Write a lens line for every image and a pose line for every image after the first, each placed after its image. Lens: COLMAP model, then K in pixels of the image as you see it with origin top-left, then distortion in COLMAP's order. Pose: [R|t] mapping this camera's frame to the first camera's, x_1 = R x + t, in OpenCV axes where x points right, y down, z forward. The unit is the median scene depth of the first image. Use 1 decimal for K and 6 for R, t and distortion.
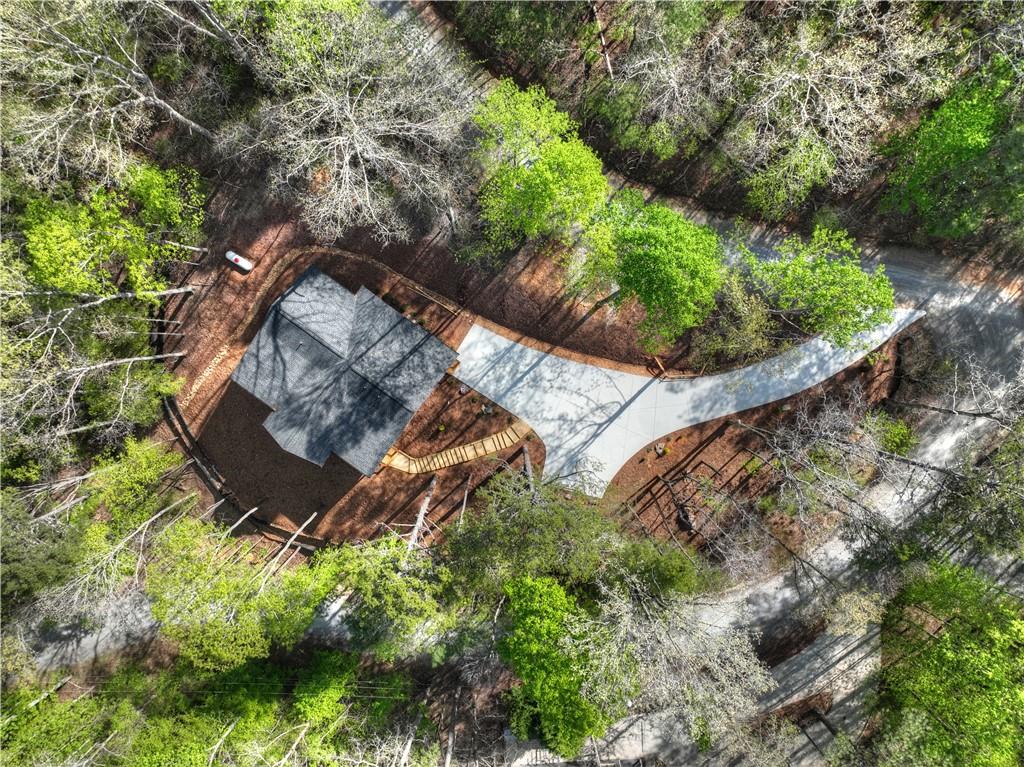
lens RADIAL K [[732.6, 0, 512.0], [0, 732.6, 383.5], [0, 0, 1]] dist [0.002739, 0.006851]
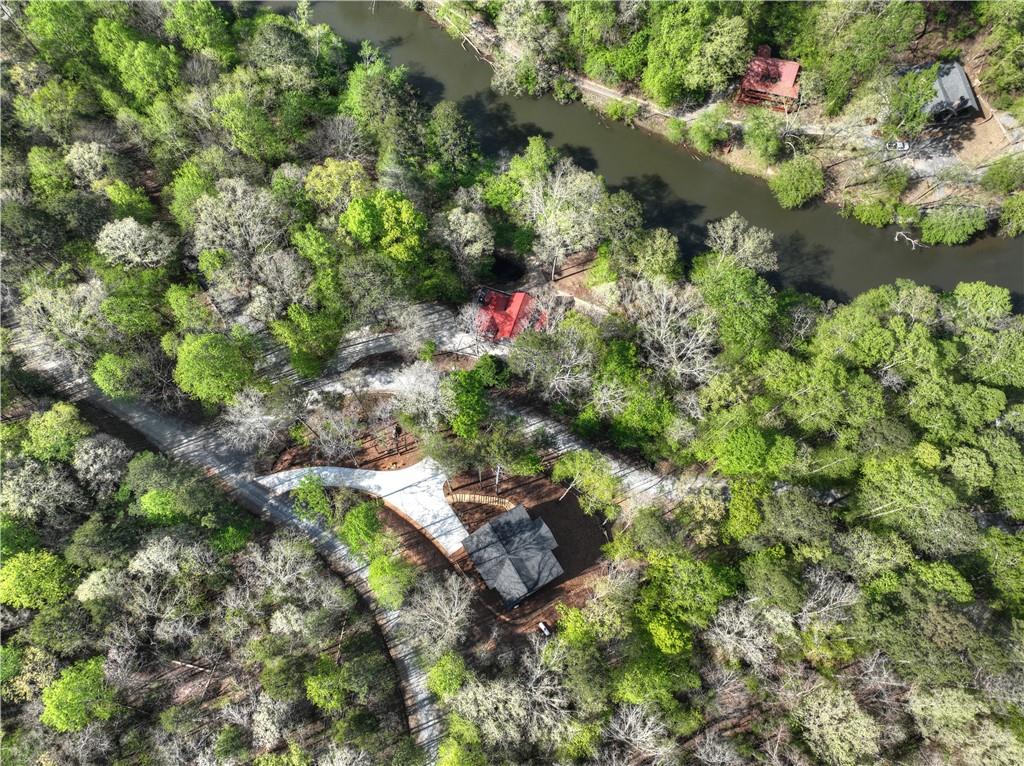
lens RADIAL K [[732.6, 0, 512.0], [0, 732.6, 383.0], [0, 0, 1]] dist [0.002739, 0.006851]
pose [[-0.925930, -0.359672, 0.115282, -0.280466], [0.377660, -0.885877, 0.269434, -0.146145], [0.005217, 0.293014, 0.956094, -1.138111]]
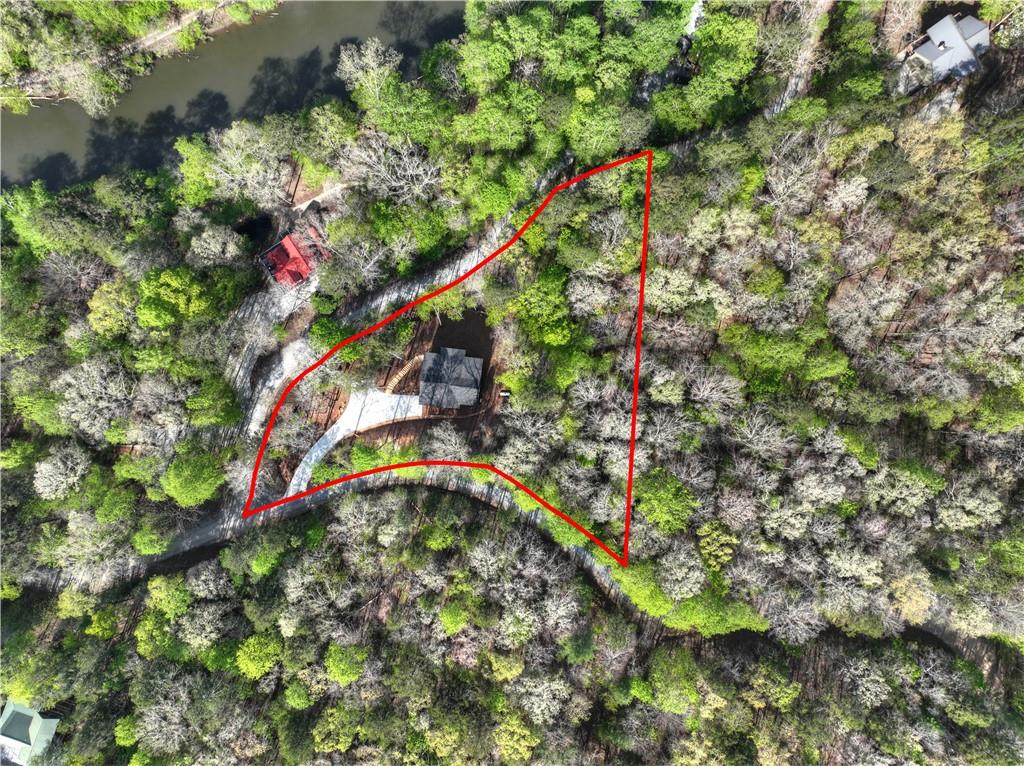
lens RADIAL K [[735.8, 0, 529.3], [0, 735.8, 393.9], [0, 0, 1]] dist [-0.002046, 0.004735]
pose [[-0.872436, 0.488729, 0.000348, -0.457709], [-0.487732, -0.870610, -0.064461, -0.028660], [-0.031201, -0.056408, 0.997920, -1.844968]]
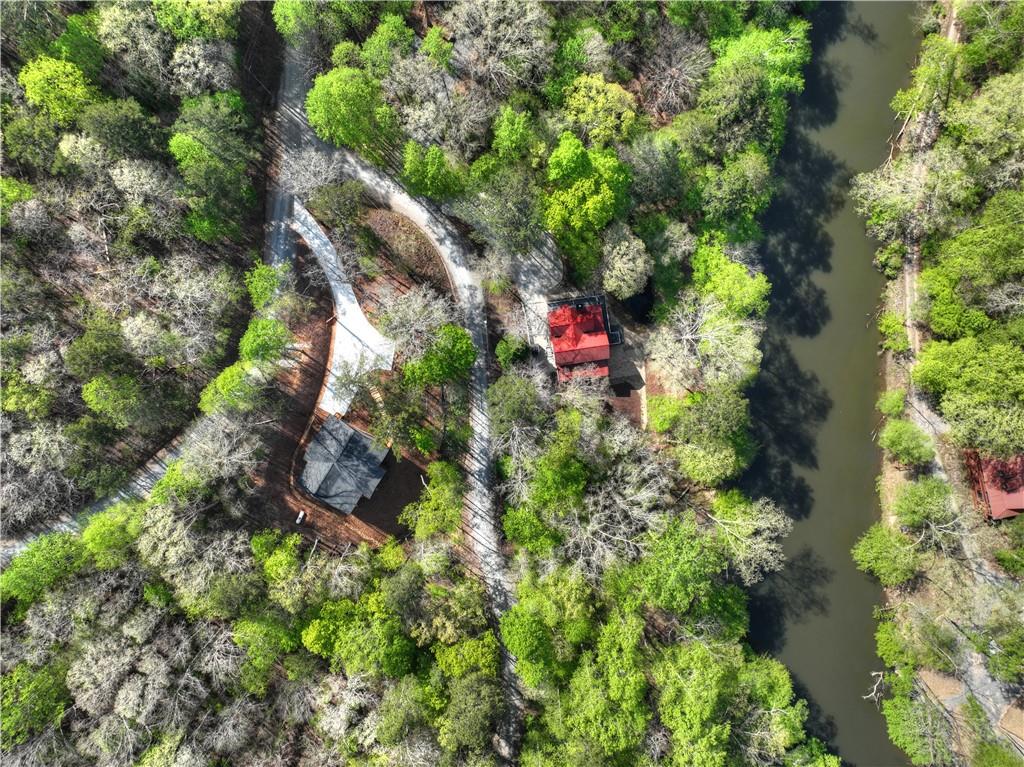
lens RADIAL K [[732.6, 0, 512.0], [0, 732.6, 383.5], [0, 0, 1]] dist [0.002739, 0.006851]
pose [[-0.077675, -0.996679, -0.024460, 0.025987], [0.996552, -0.076900, -0.031168, 0.555530], [0.029184, -0.026796, 0.999215, -1.136190]]
